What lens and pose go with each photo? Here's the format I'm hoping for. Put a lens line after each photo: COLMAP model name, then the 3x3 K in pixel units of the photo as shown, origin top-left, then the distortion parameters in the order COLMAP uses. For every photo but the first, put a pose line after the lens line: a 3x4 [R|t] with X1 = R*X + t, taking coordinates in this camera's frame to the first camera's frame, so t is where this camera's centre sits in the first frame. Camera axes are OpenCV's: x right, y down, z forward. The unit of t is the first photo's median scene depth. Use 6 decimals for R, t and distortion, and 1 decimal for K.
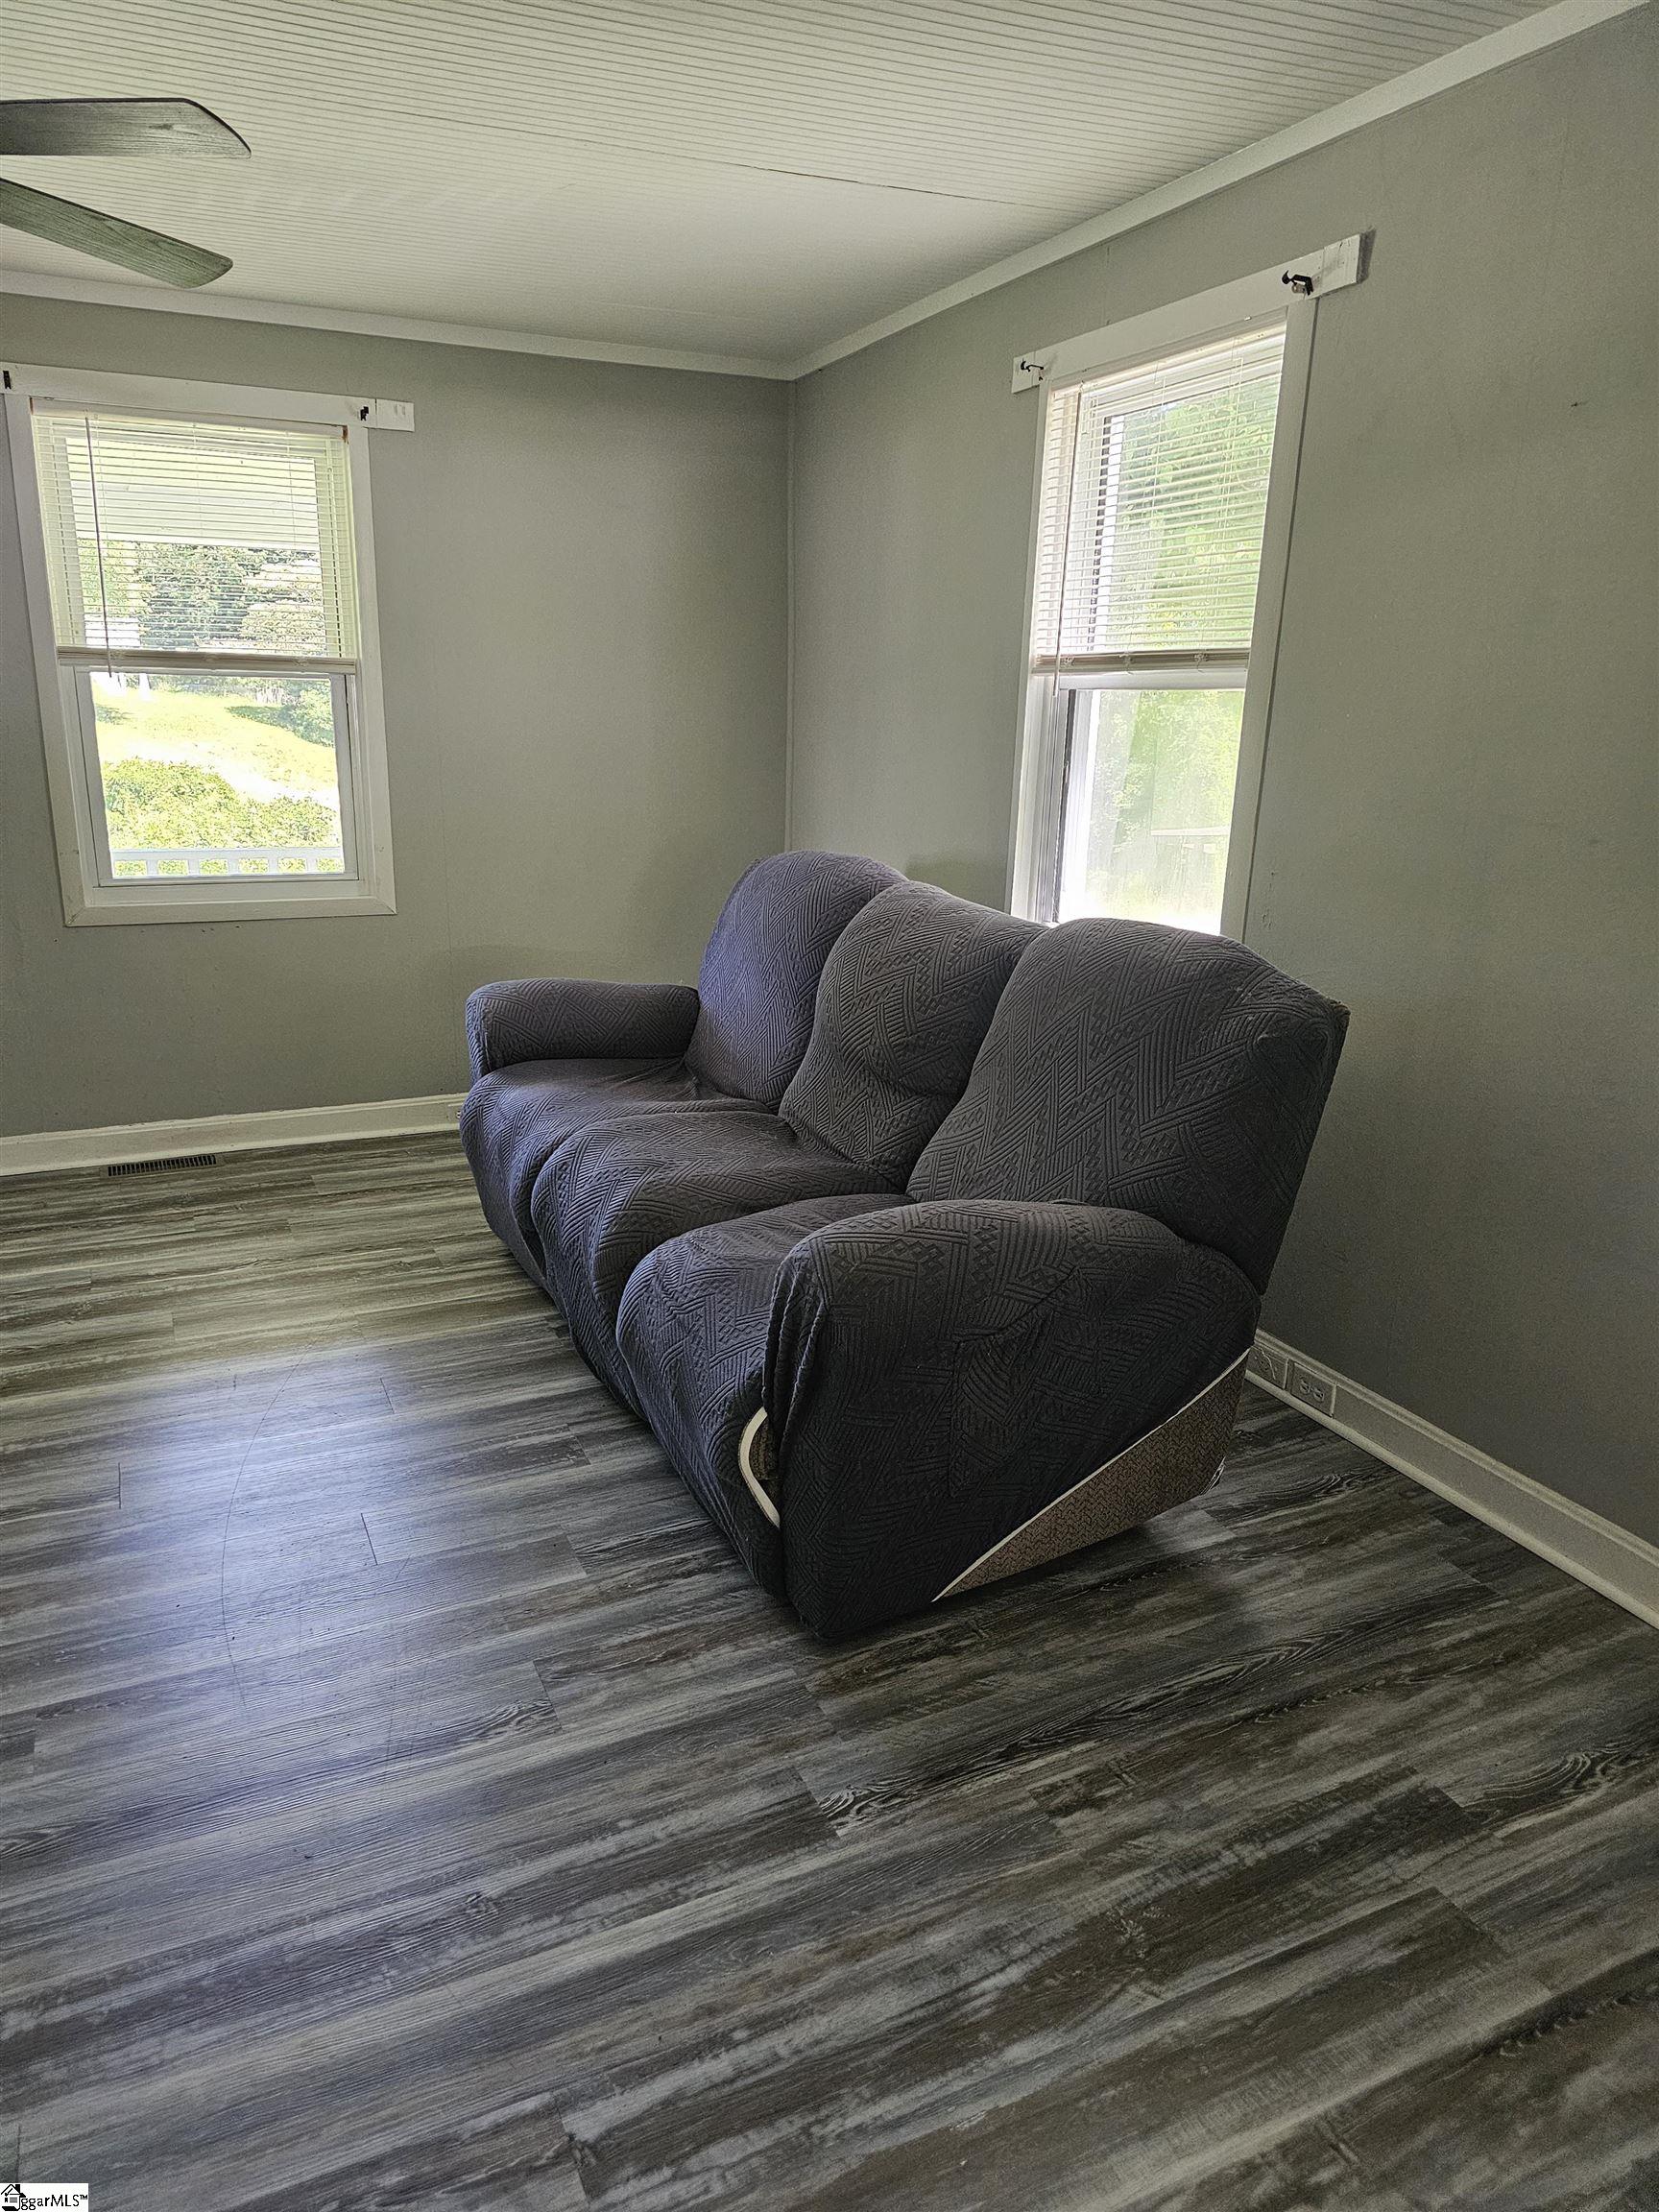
lens RADIAL K [[1486.1, 0, 846.7], [0, 1486.1, 1103.0], [0, 0, 1]] dist [0.055613, -0.054533]
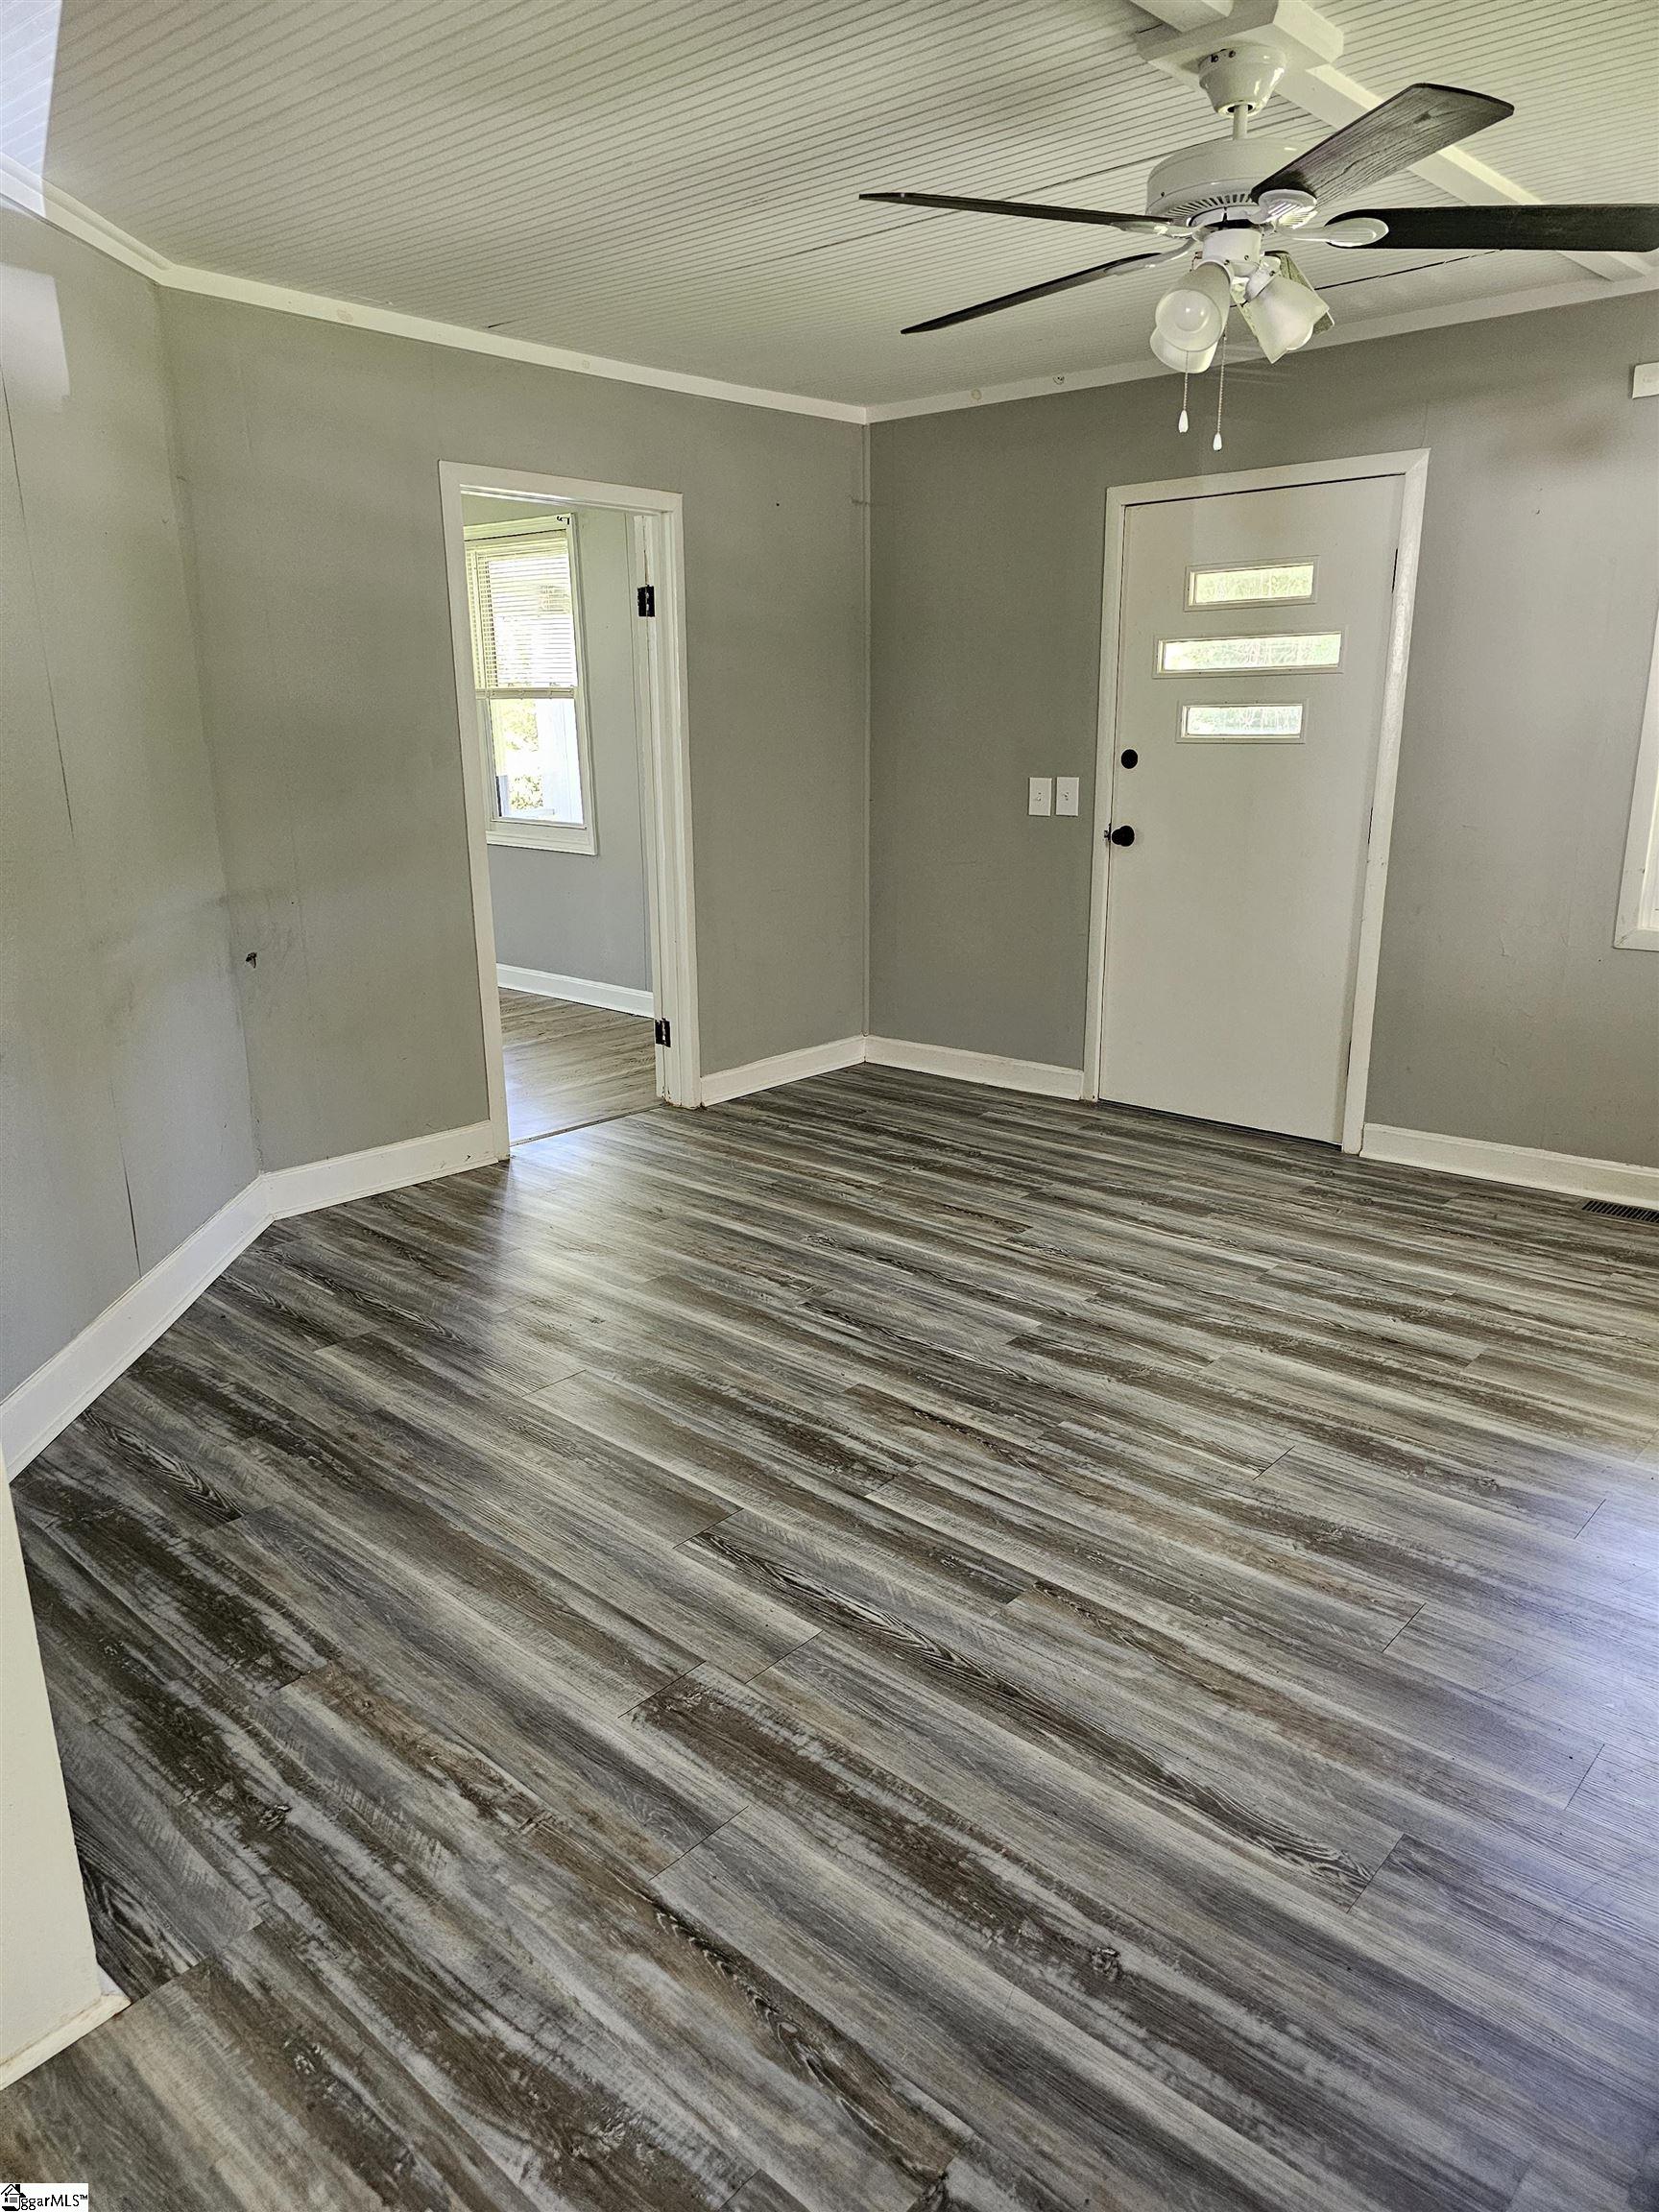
lens RADIAL K [[1486.1, 0, 746.4], [0, 1486.1, 1029.0], [0, 0, 1]] dist [0.055613, -0.054533]
pose [[0.341608, 0.154166, -0.927112, 0.472152], [-0.207779, 0.974434, 0.085476, -0.082235], [0.916587, 0.163435, 0.364907, 0.334099]]
